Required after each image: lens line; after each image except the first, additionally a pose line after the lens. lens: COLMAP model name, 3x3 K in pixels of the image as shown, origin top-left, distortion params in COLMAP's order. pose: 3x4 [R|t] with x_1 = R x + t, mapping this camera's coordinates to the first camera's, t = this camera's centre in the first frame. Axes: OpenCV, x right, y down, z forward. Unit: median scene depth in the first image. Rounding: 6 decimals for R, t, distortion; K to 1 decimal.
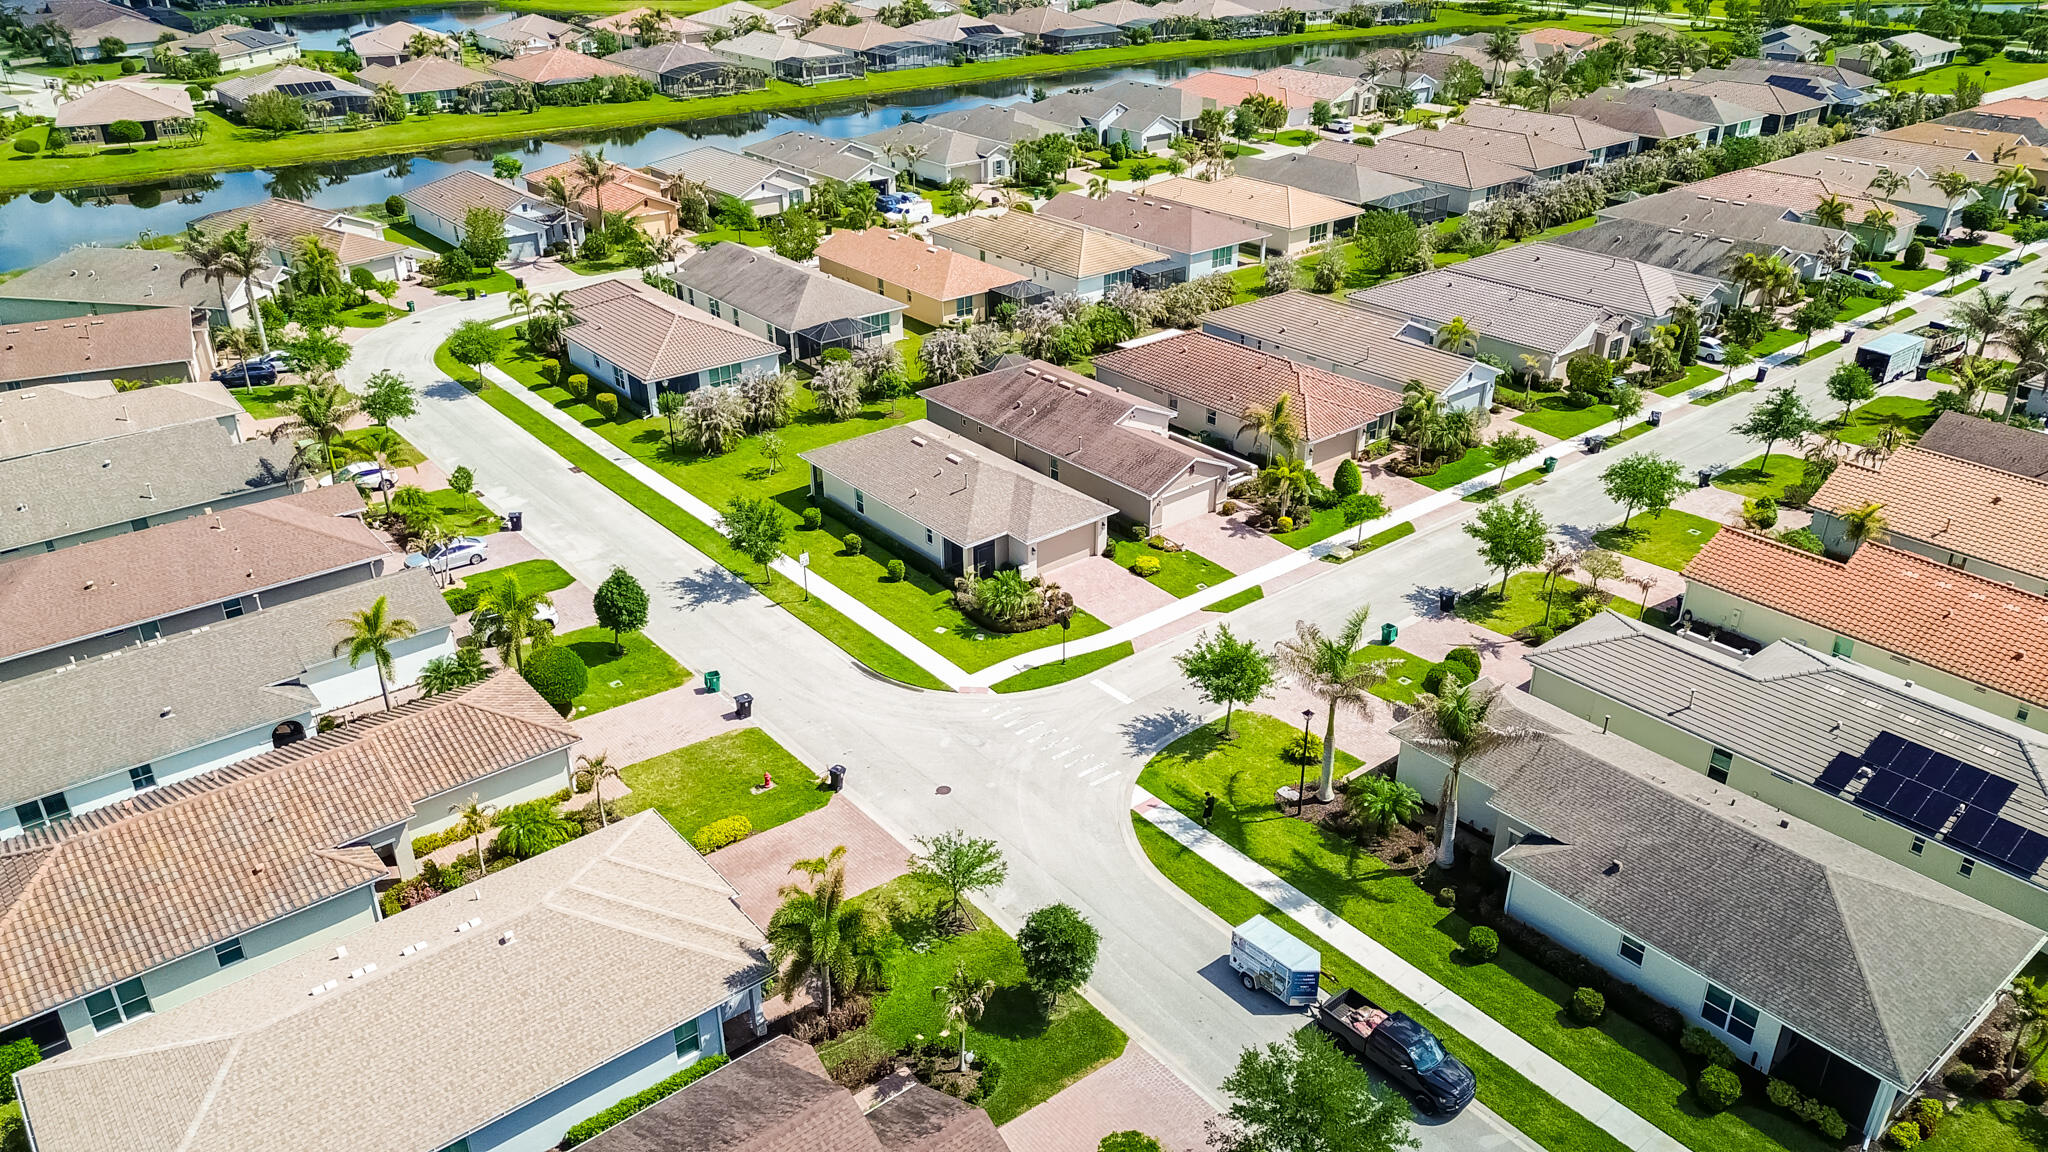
lens RADIAL K [[1446.7, 0, 1028.6], [0, 1446.7, 581.0], [0, 0, 1]] dist [0.044814, -0.037370]
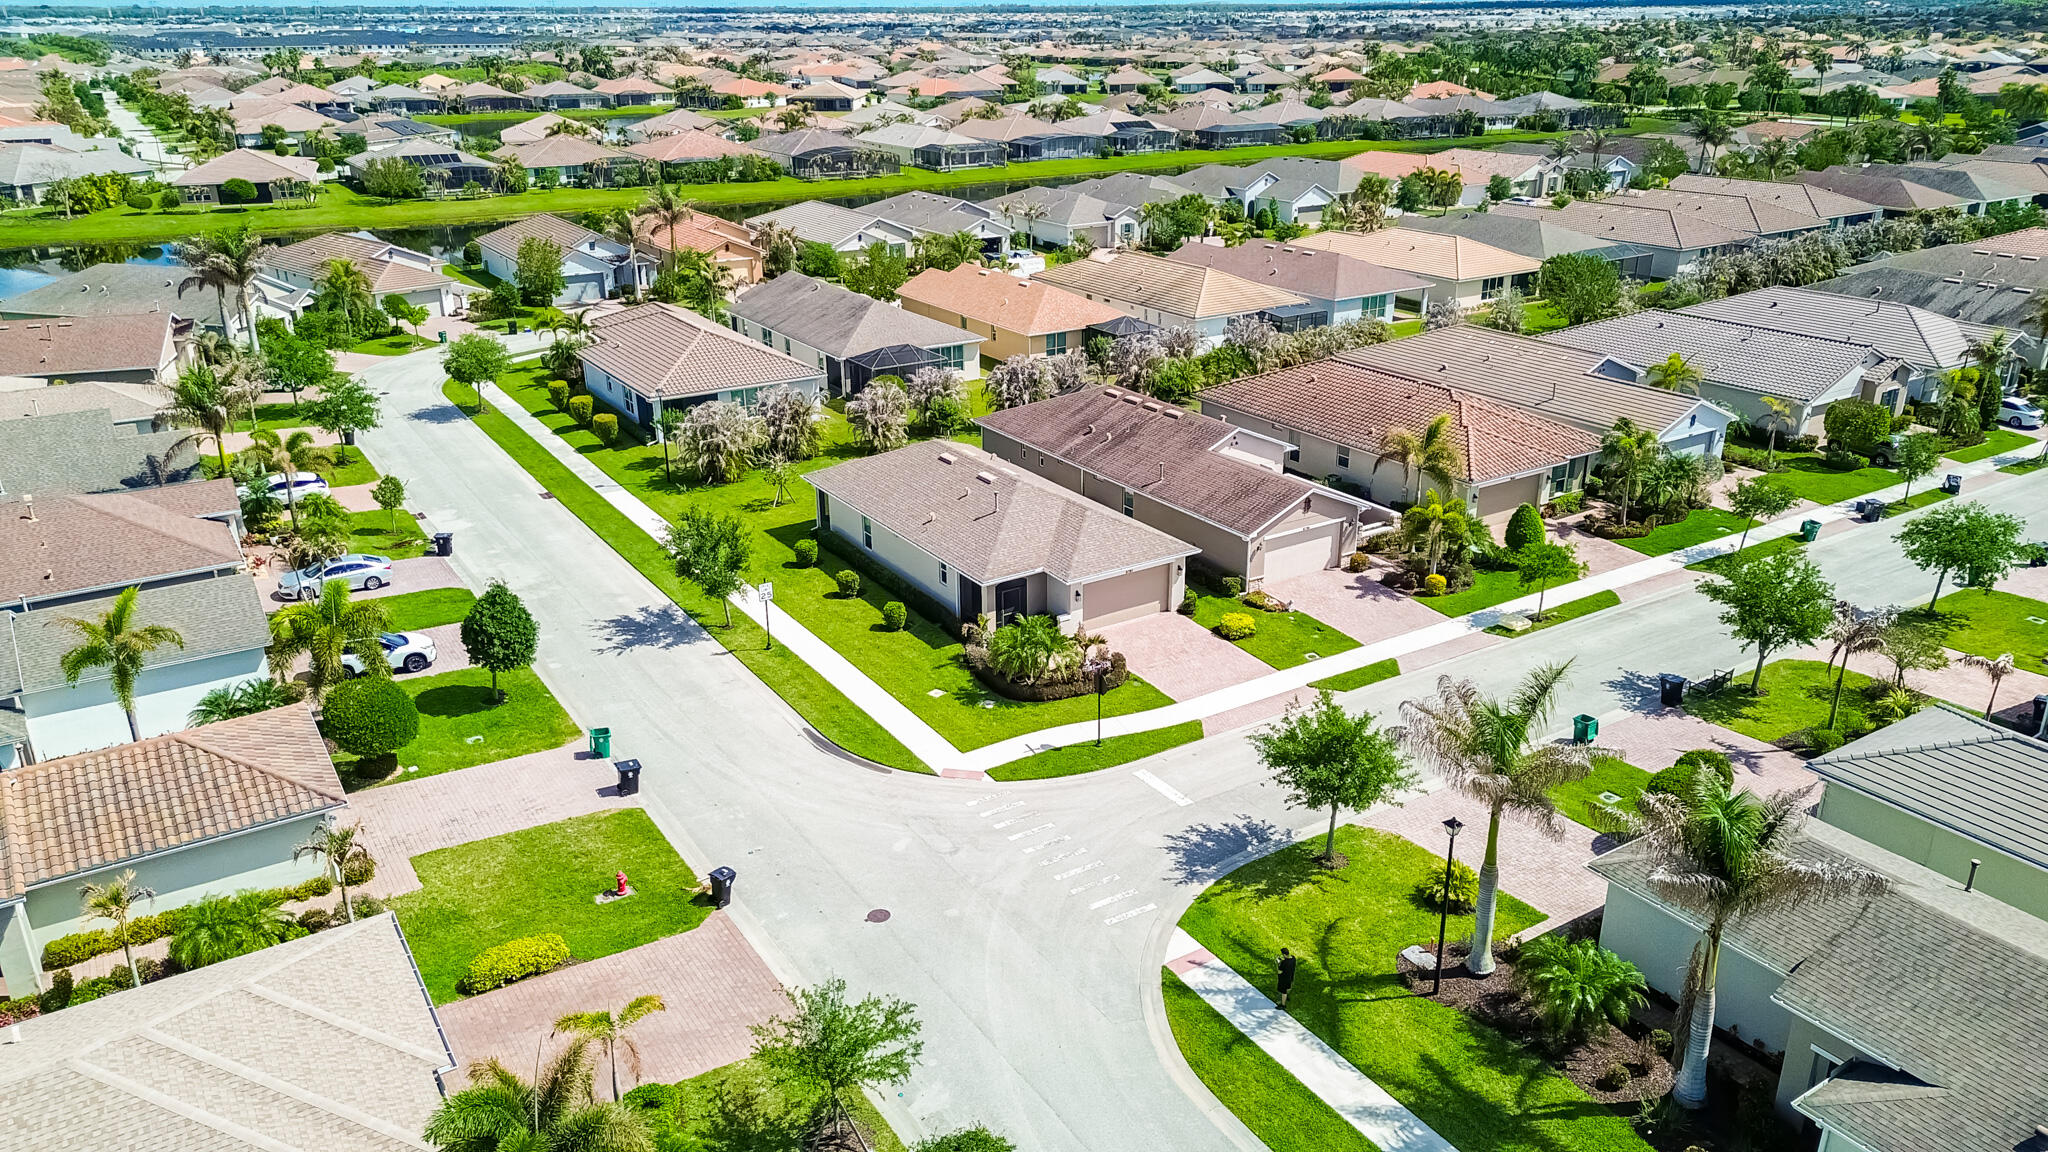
lens RADIAL K [[1446.7, 0, 1031.4], [0, 1446.7, 574.3], [0, 0, 1]] dist [0.044814, -0.037370]
pose [[0.993030, 0.039563, -0.111026, 0.051844], [-0.050902, 0.993560, -0.101227, 0.037170], [0.106306, 0.106173, 0.988649, 0.236072]]
